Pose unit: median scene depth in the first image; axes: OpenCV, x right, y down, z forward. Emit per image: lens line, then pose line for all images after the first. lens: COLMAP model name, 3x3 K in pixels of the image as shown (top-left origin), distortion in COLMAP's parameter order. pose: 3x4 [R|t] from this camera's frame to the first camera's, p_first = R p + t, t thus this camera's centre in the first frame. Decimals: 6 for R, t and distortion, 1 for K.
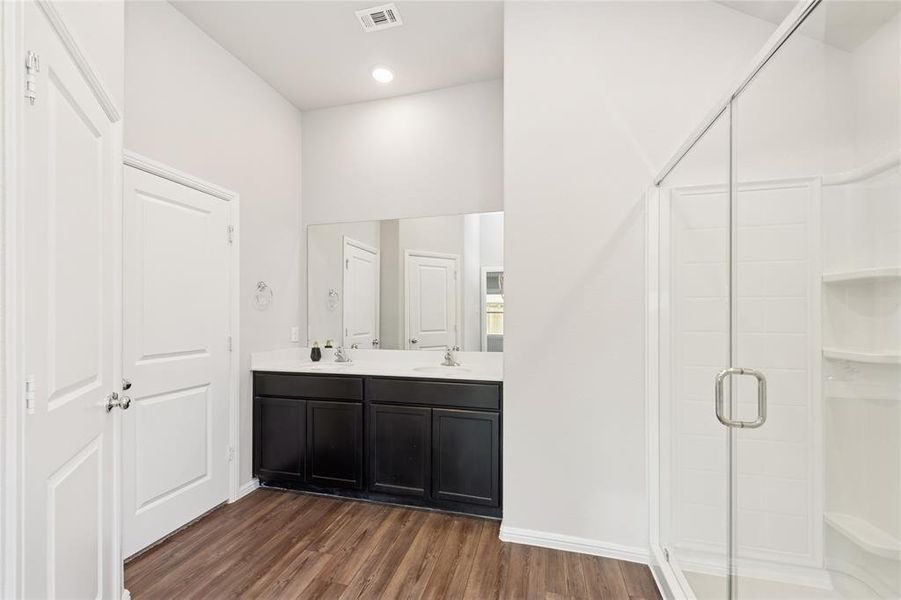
lens RADIAL K [[355.6, 0, 453.0], [0, 355.6, 313.4], [0, 0, 1]] dist [0.006479, -0.002327]
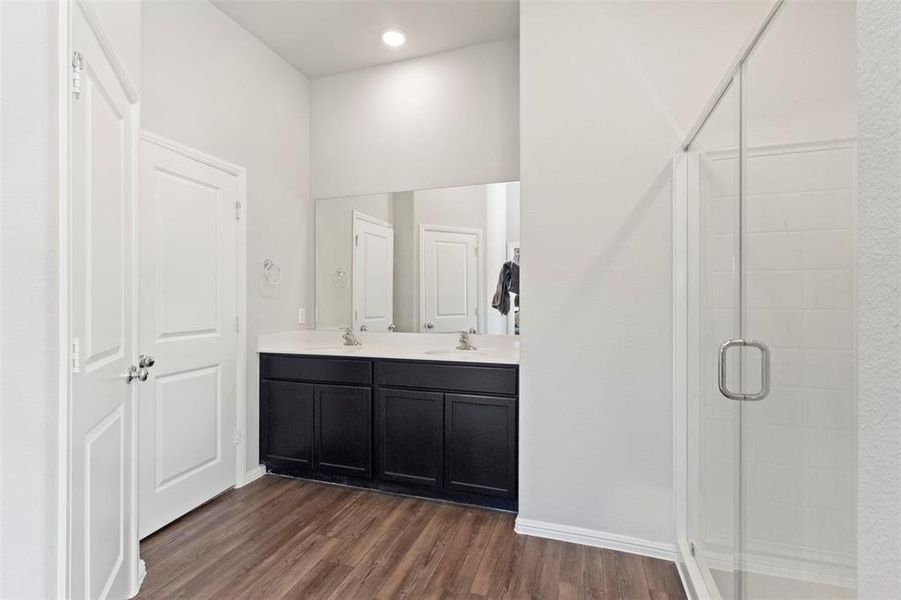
lens RADIAL K [[416.2, 0, 451.1], [0, 416.2, 297.5], [0, 0, 1]] dist [0.000333, -0.000453]
pose [[0.997299, -0.000798, -0.073438, 0.044910], [0.000529, 0.999993, -0.003683, 0.023040], [0.073440, 0.003634, 0.997293, -0.103084]]
